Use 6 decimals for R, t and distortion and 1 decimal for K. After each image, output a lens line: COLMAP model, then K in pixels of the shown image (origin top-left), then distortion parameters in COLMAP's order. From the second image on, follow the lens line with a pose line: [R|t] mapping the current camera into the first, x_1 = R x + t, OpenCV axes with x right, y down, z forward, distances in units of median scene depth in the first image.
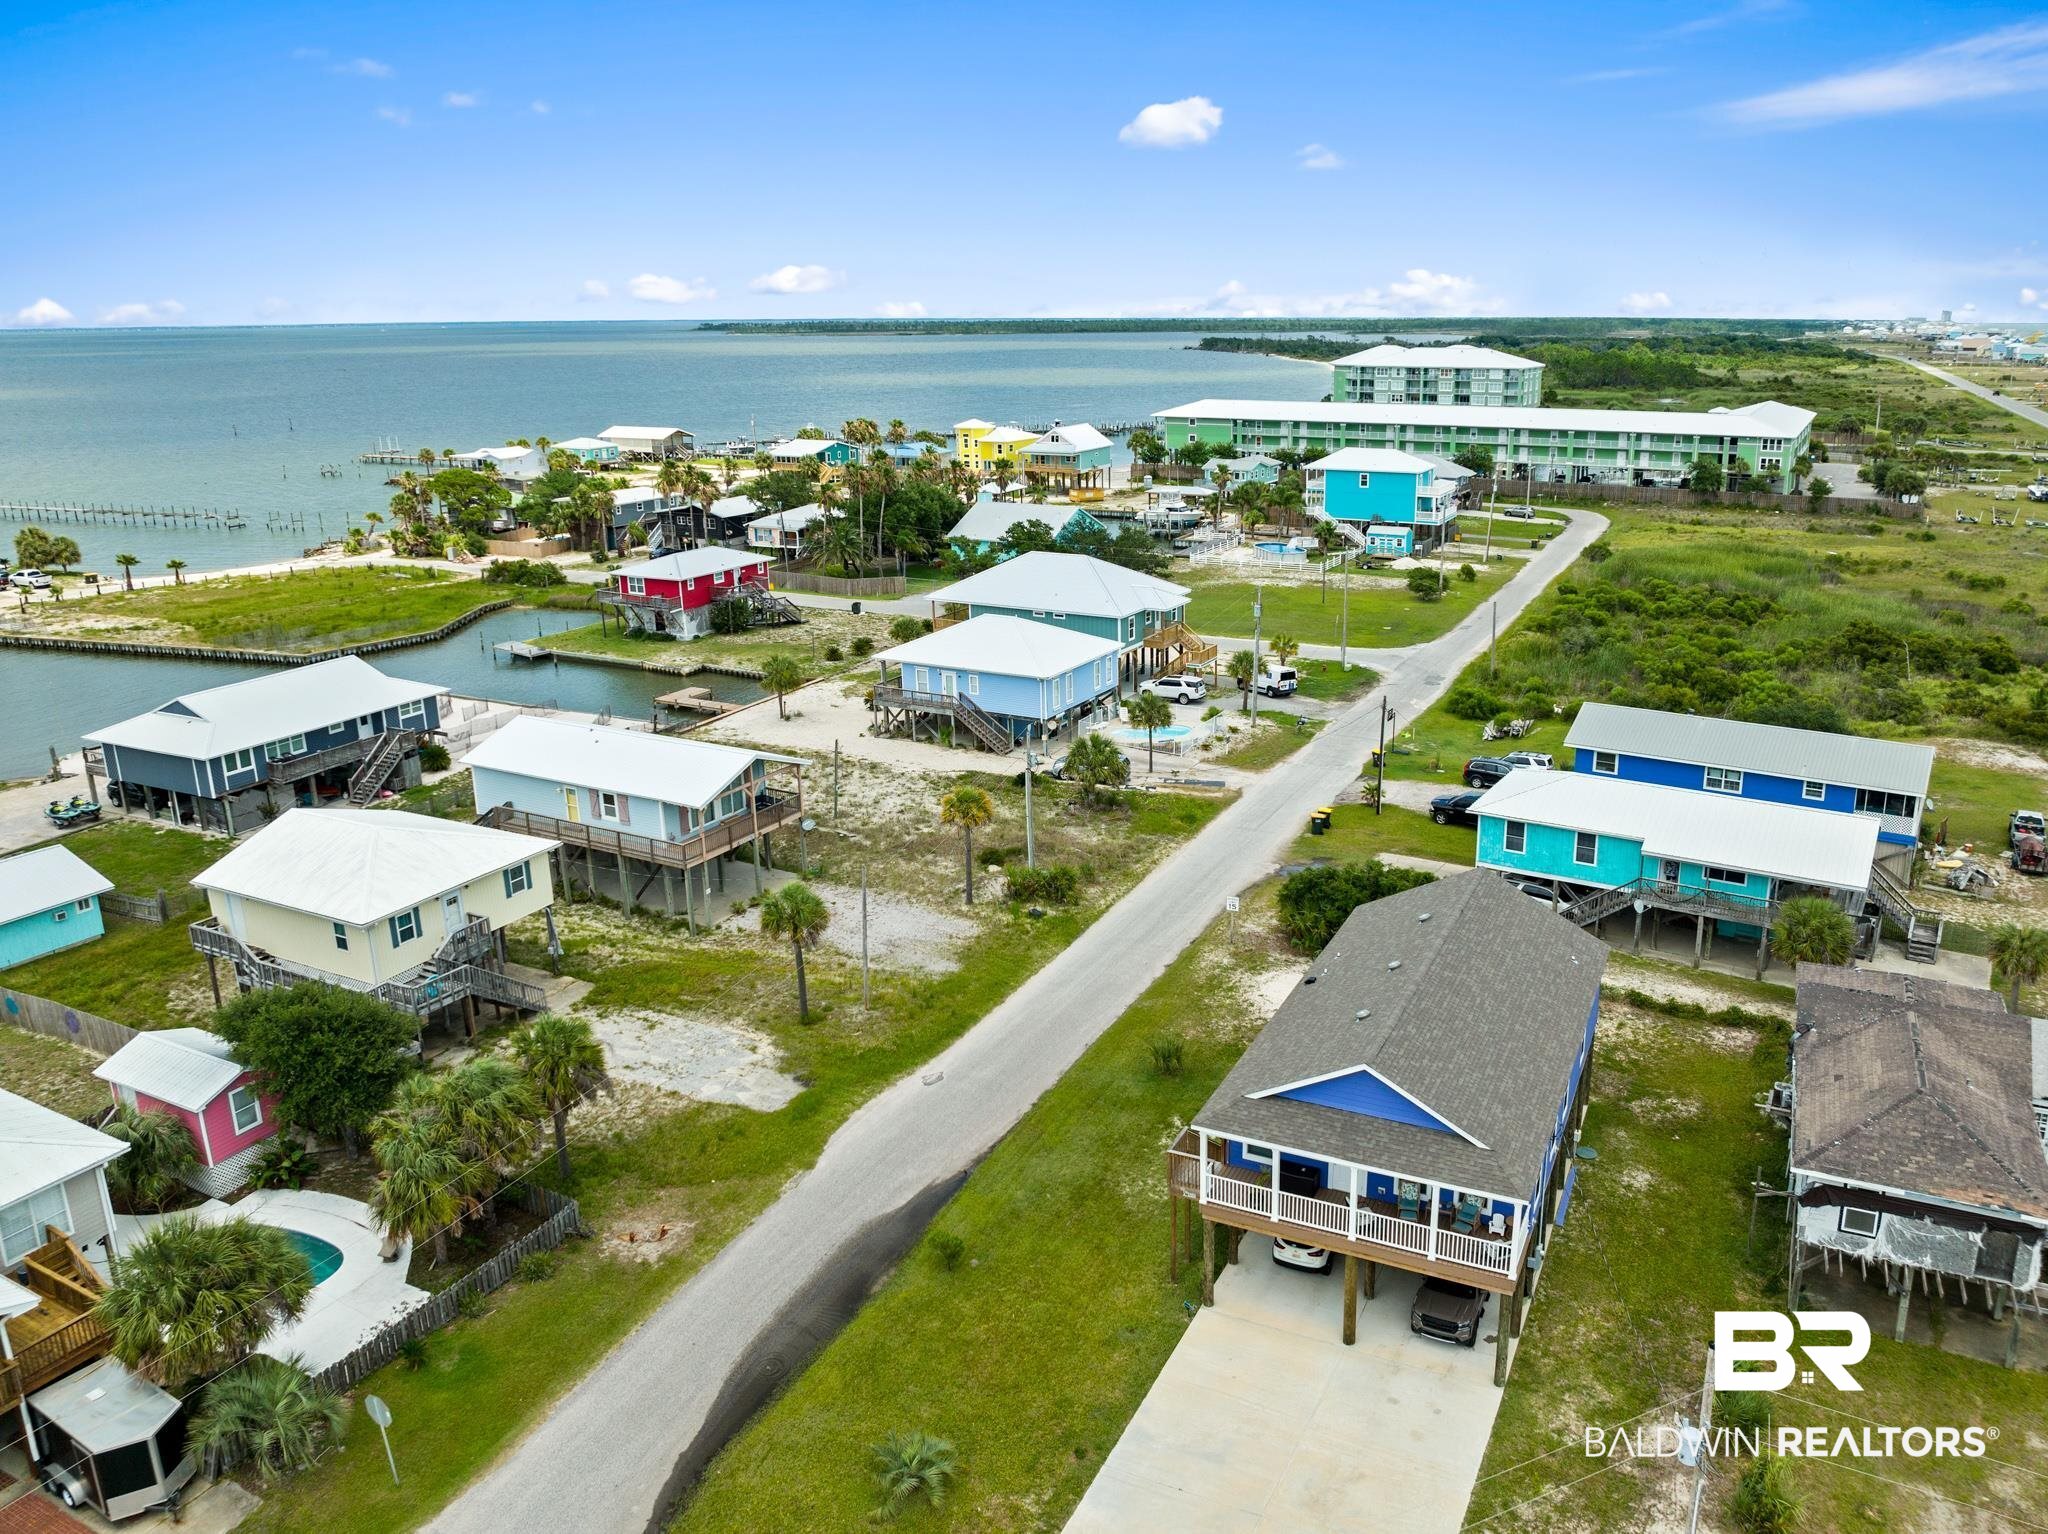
lens RADIAL K [[1565.6, 0, 1081.6], [0, 1565.6, 660.6], [0, 0, 1]] dist [-0.026399, -0.008450]
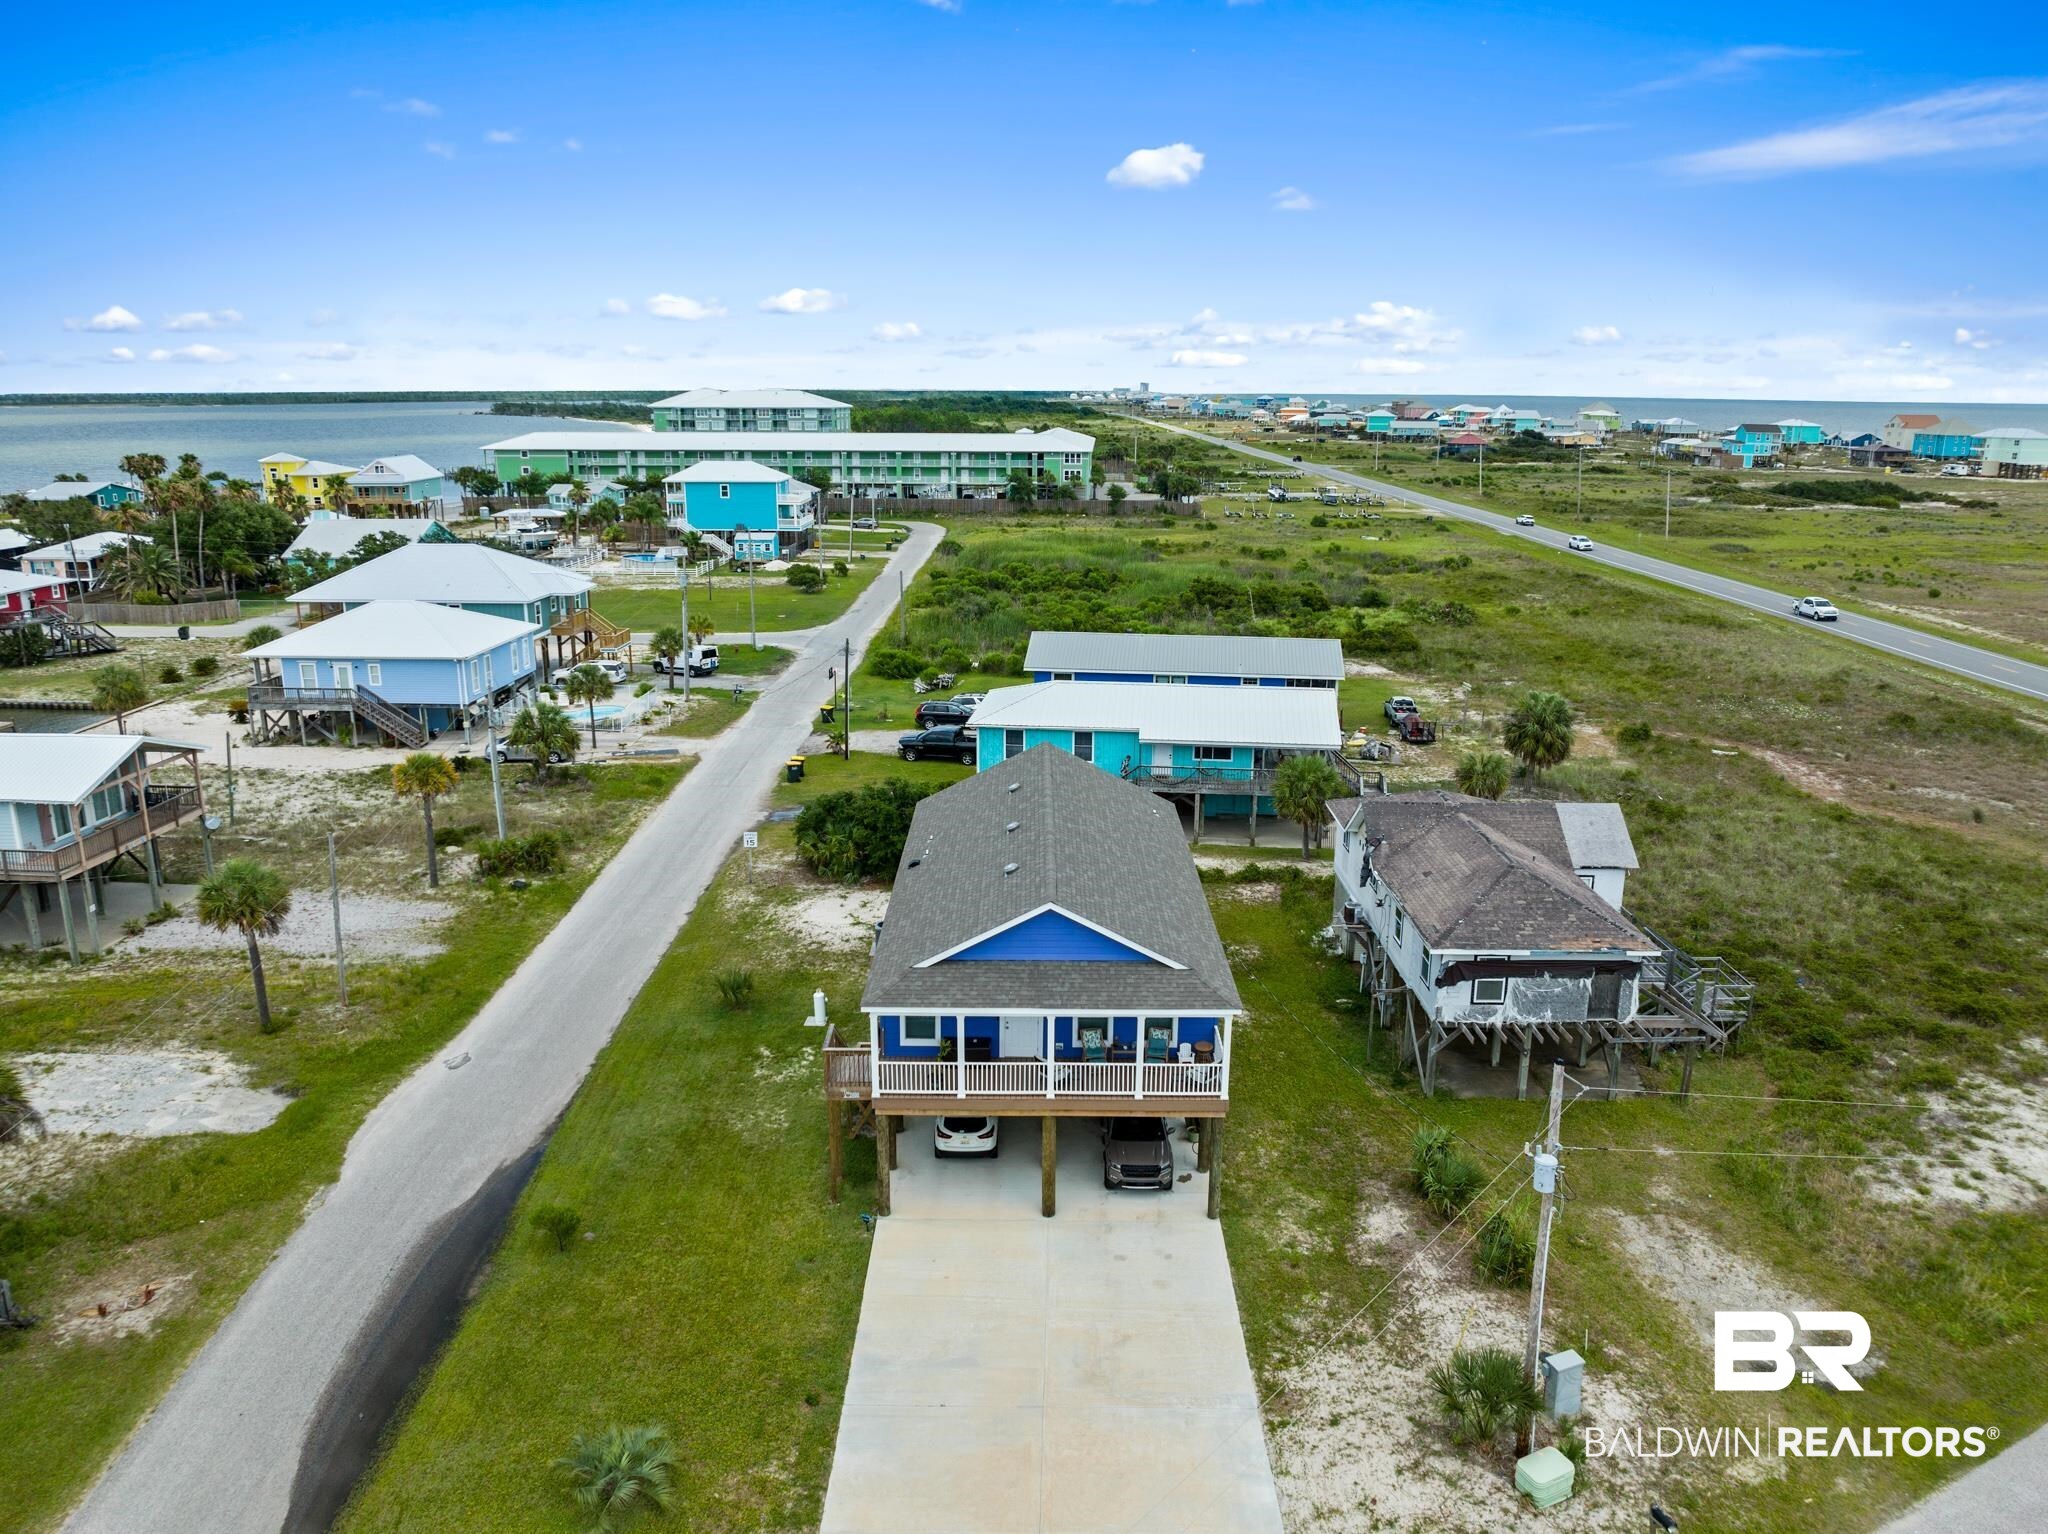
lens RADIAL K [[1454.4, 0, 1031.5], [0, 1454.4, 737.0], [0, 0, 1]] dist [-0.032007, -0.001251]
pose [[0.907238, -0.088926, 0.411109, -0.094181], [0.084202, 0.996008, 0.029626, 0.077160], [-0.412102, 0.007739, 0.911105, 0.132080]]
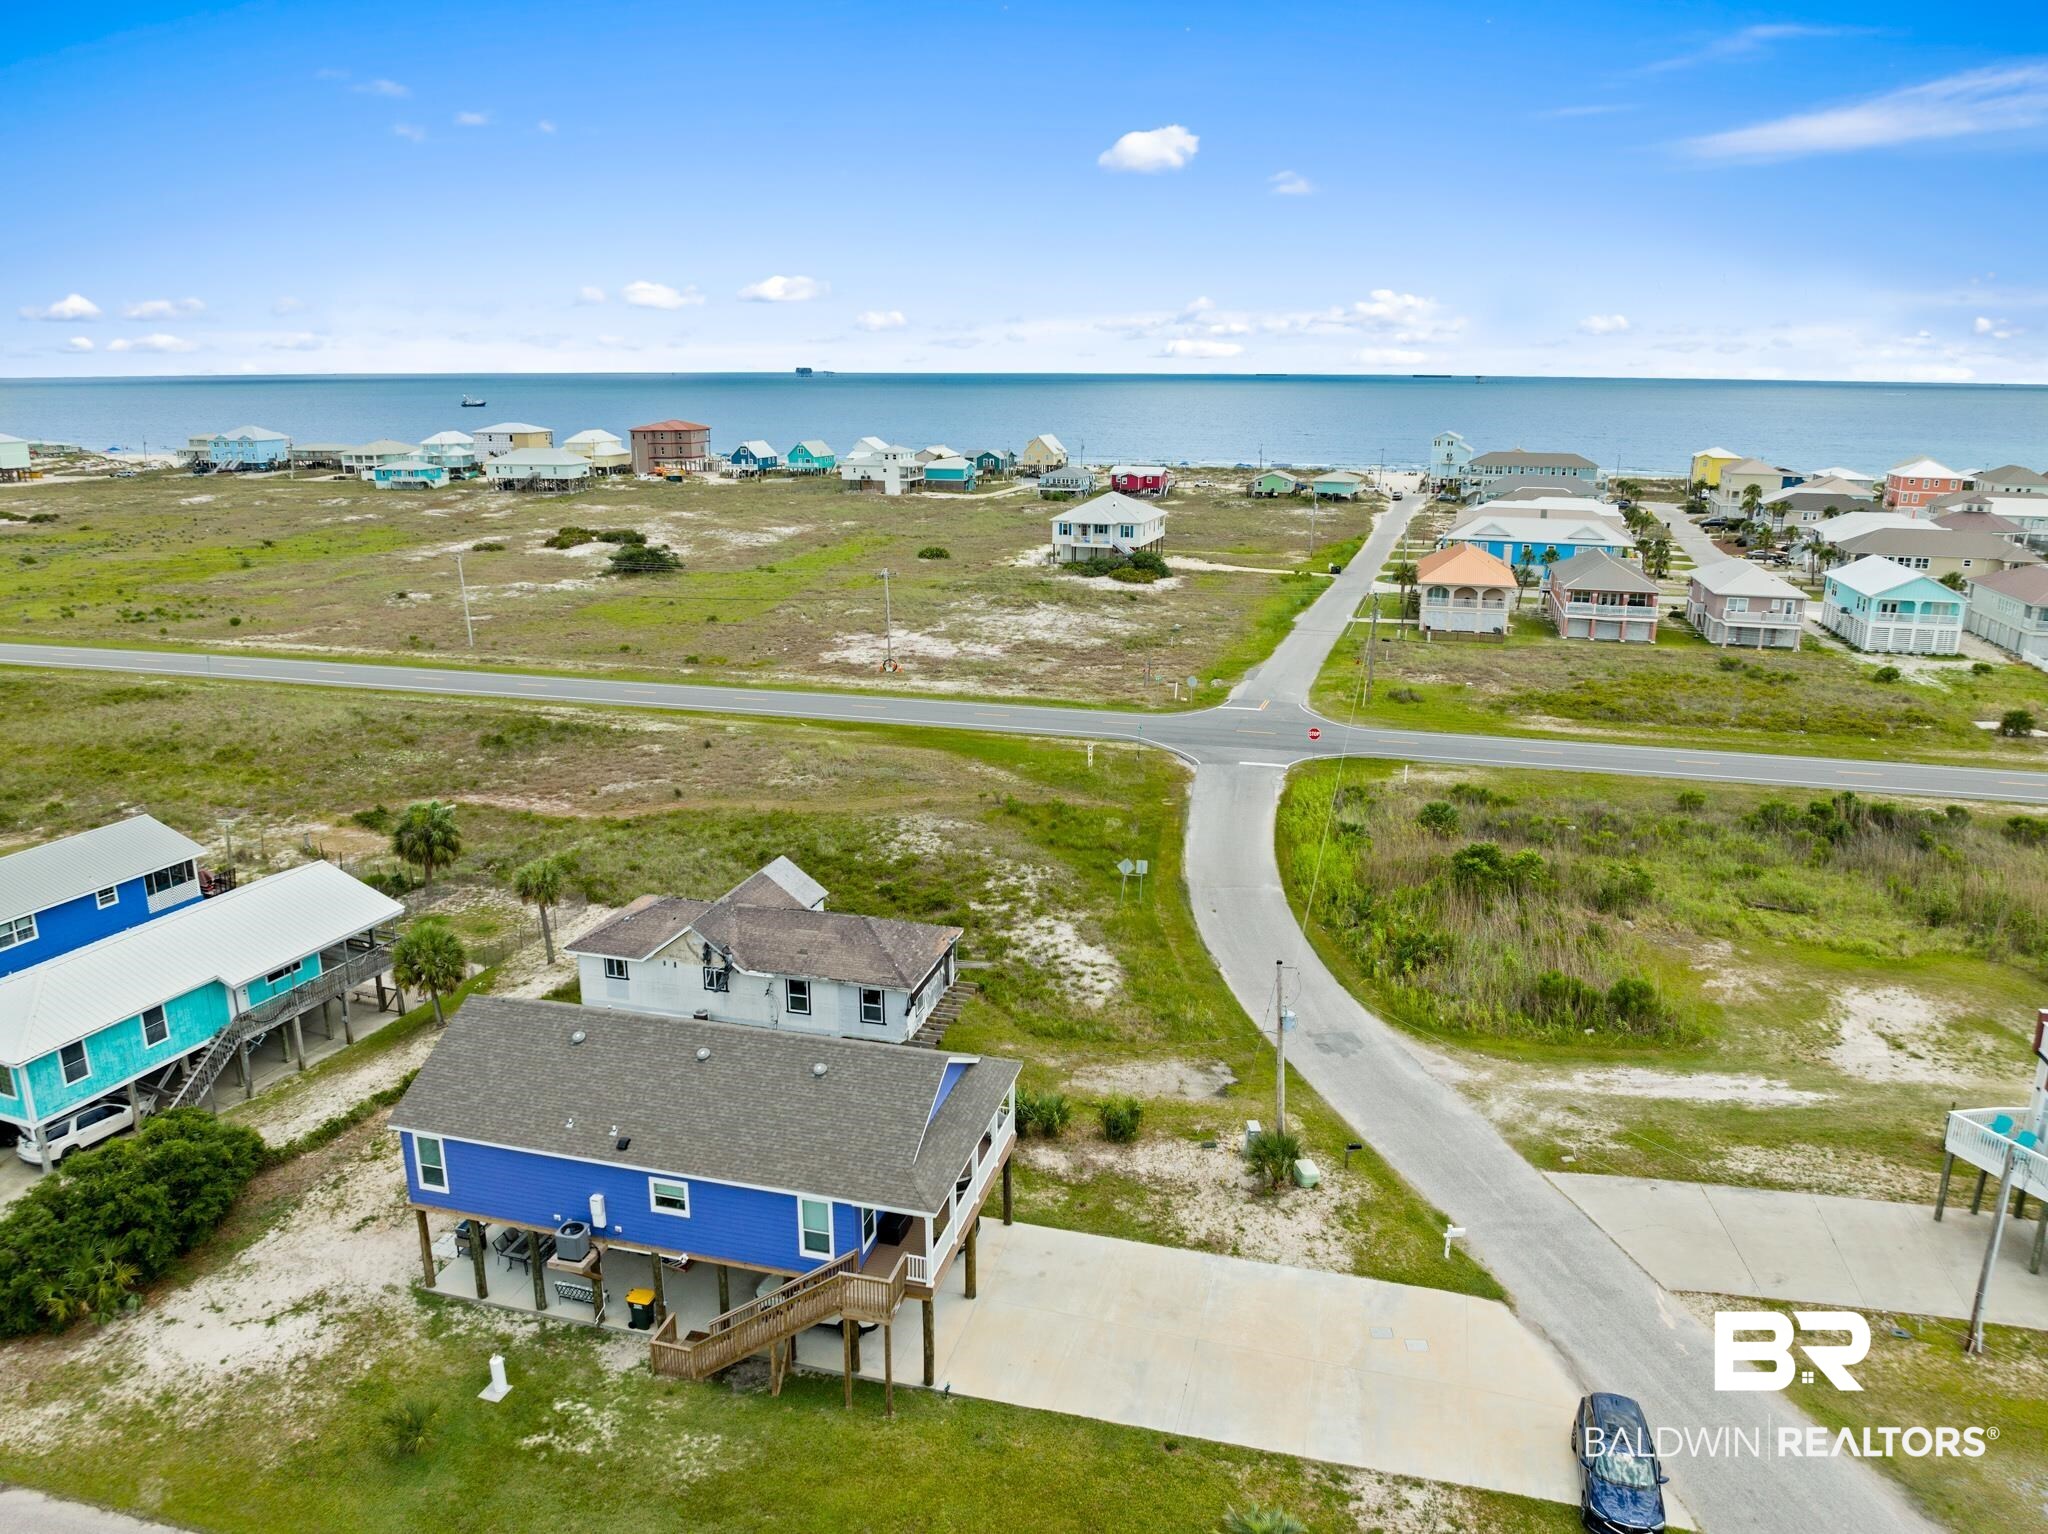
lens RADIAL K [[1440.4, 0, 1024.0], [0, 1440.4, 767.0], [0, 0, 1]] dist [-0.021324, -0.001951]
pose [[-0.170345, -0.260355, 0.950367, -0.415611], [0.219826, 0.930117, 0.294209, -0.122322], [-0.960551, 0.259033, -0.101207, 0.558363]]
